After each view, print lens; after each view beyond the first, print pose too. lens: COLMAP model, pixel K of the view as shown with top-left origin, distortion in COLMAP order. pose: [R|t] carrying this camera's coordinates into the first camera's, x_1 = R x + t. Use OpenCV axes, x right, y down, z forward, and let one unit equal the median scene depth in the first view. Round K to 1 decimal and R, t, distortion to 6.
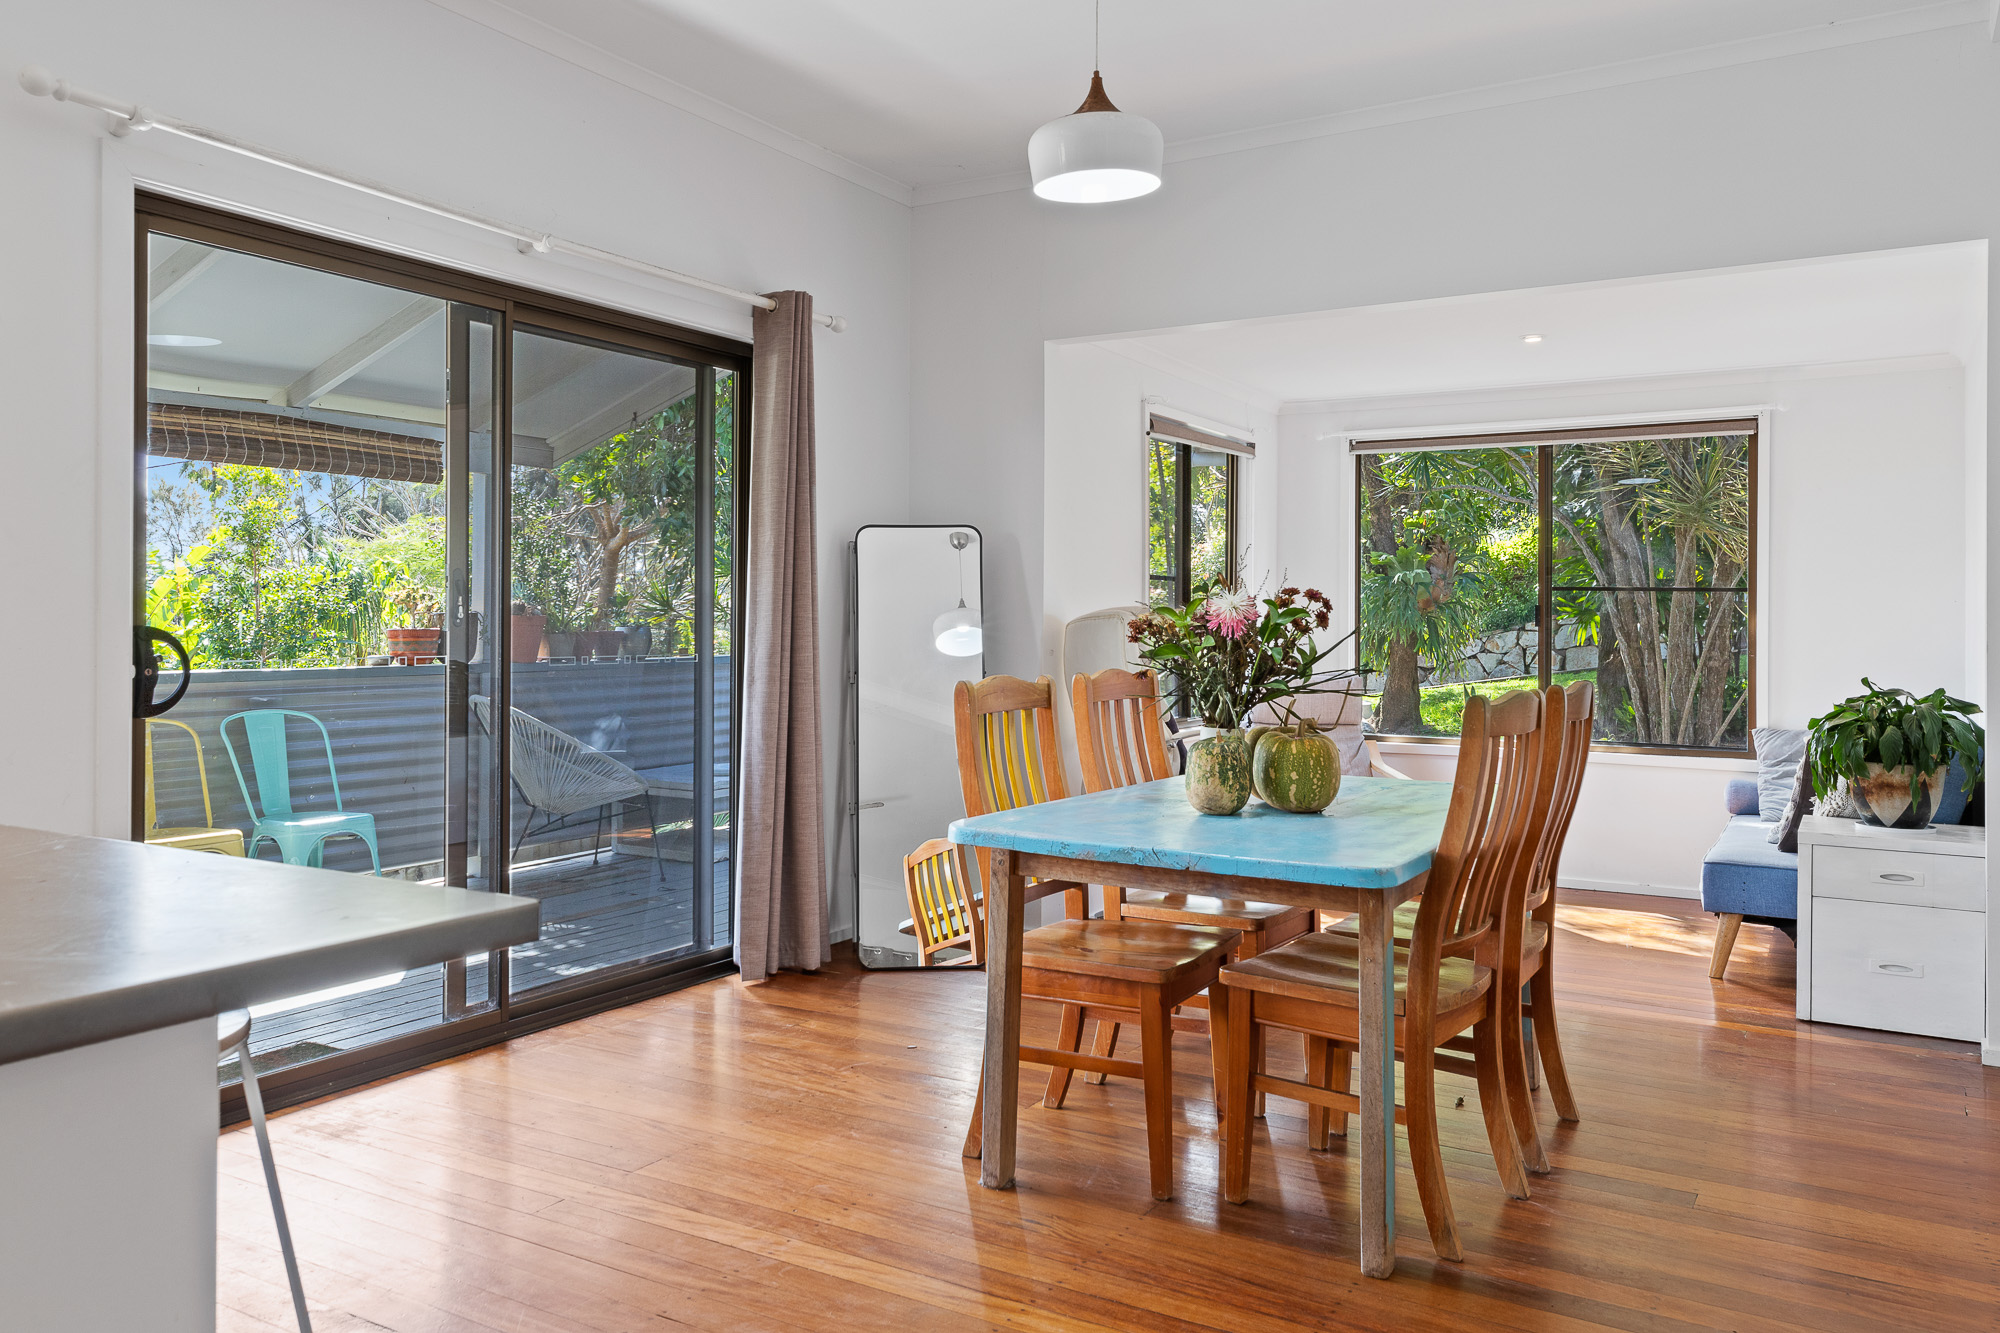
lens RADIAL K [[1482.7, 0, 998.0], [0, 1482.7, 620.9], [0, 0, 1]] dist [0.000275, 0.002844]
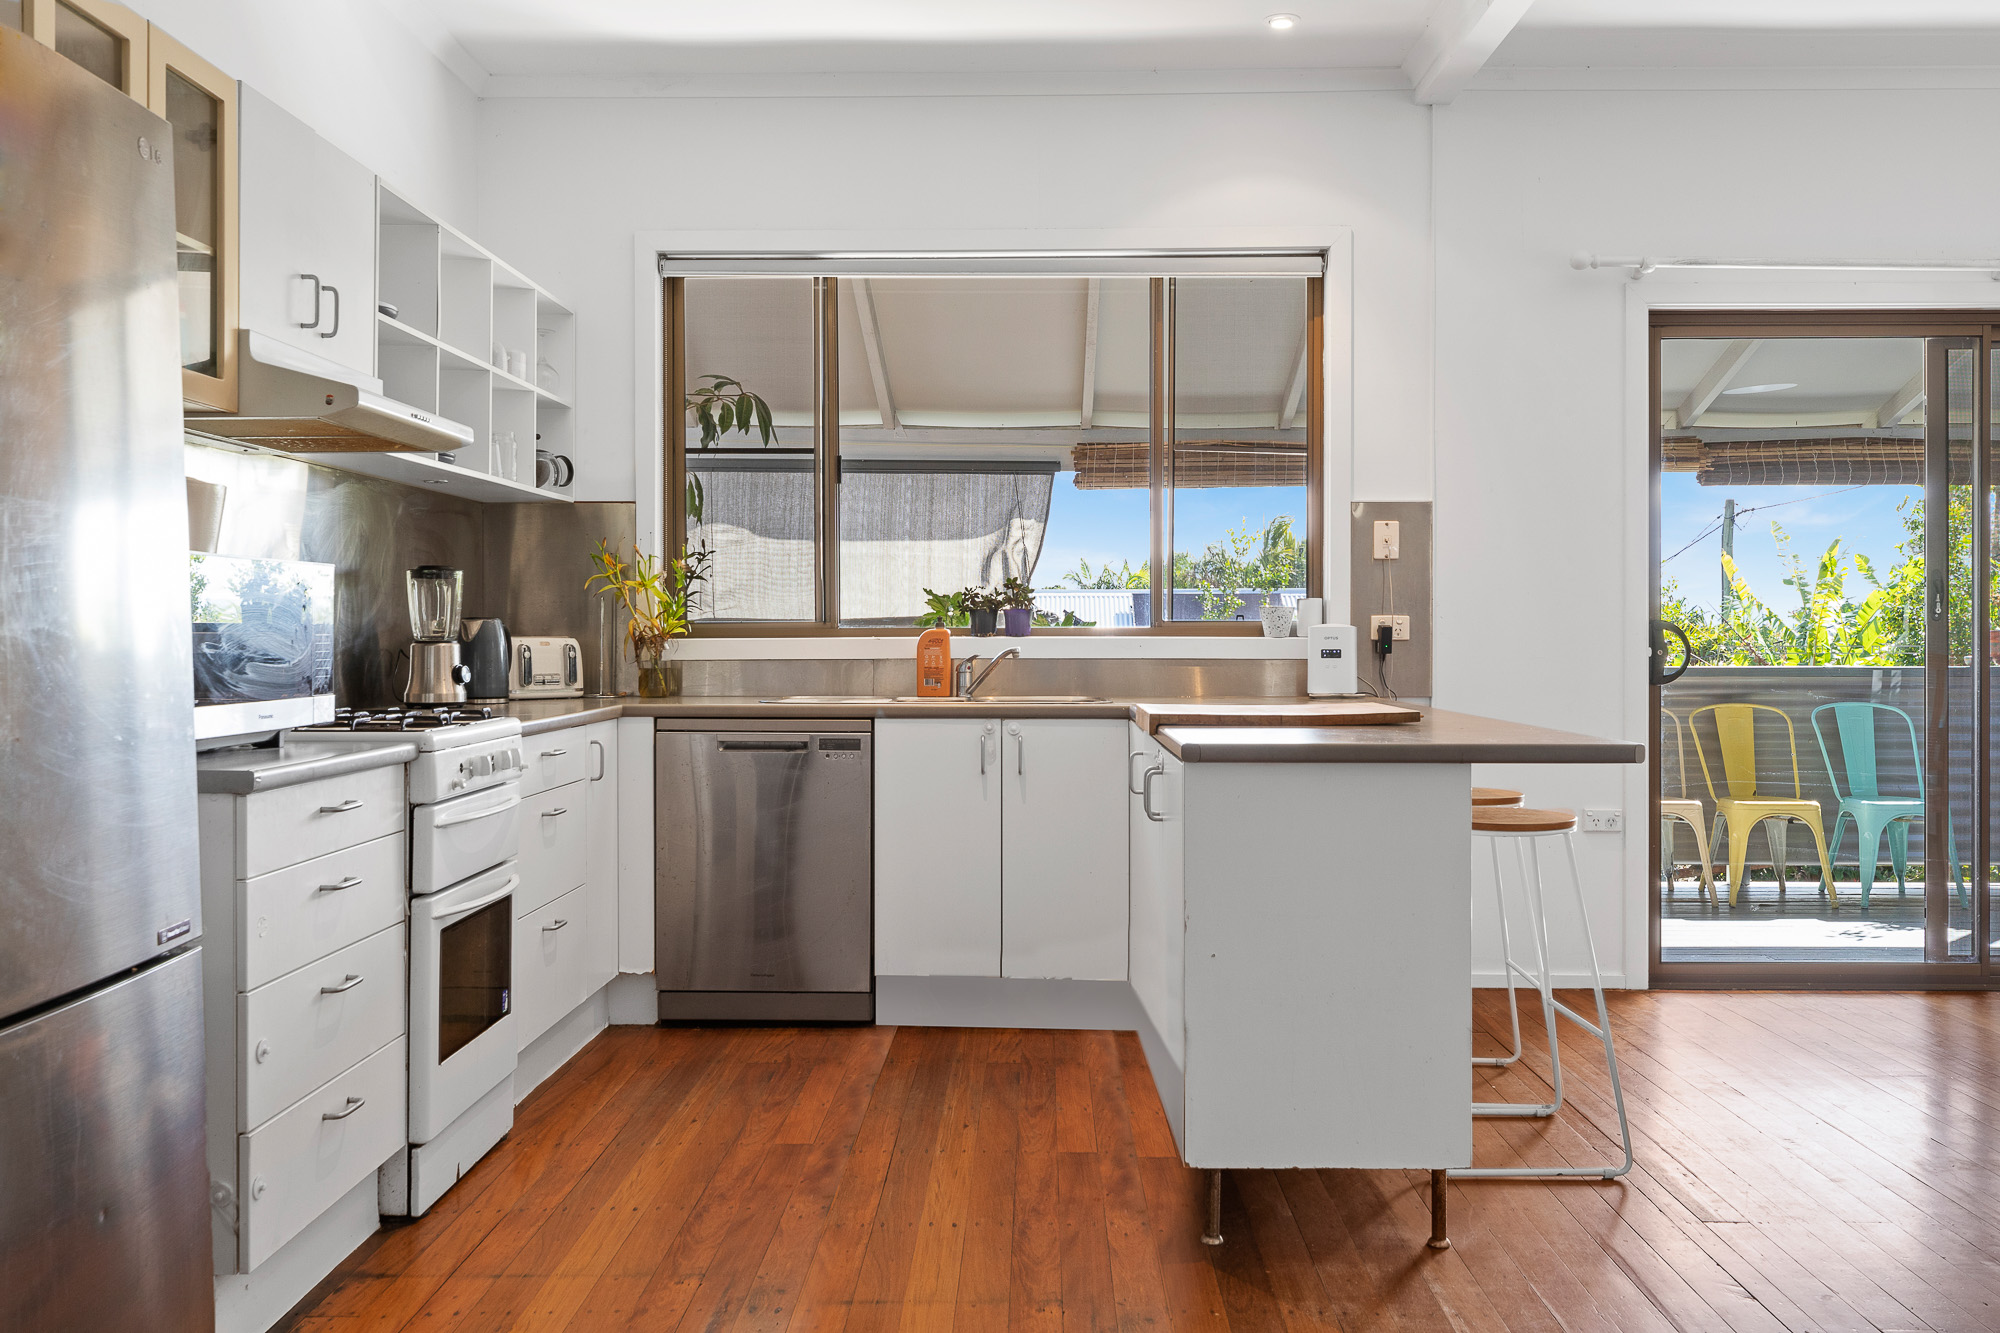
lens RADIAL K [[1616.2, 0, 1000.0], [0, 1616.2, 666.5], [0, 0, 1]] dist [0.001463, 0.001363]
pose [[0.500218, 0.008274, -0.865860, 0.435883], [0.006470, 0.999891, 0.013293, 0.022576], [0.865875, -0.012252, 0.500110, -0.306461]]
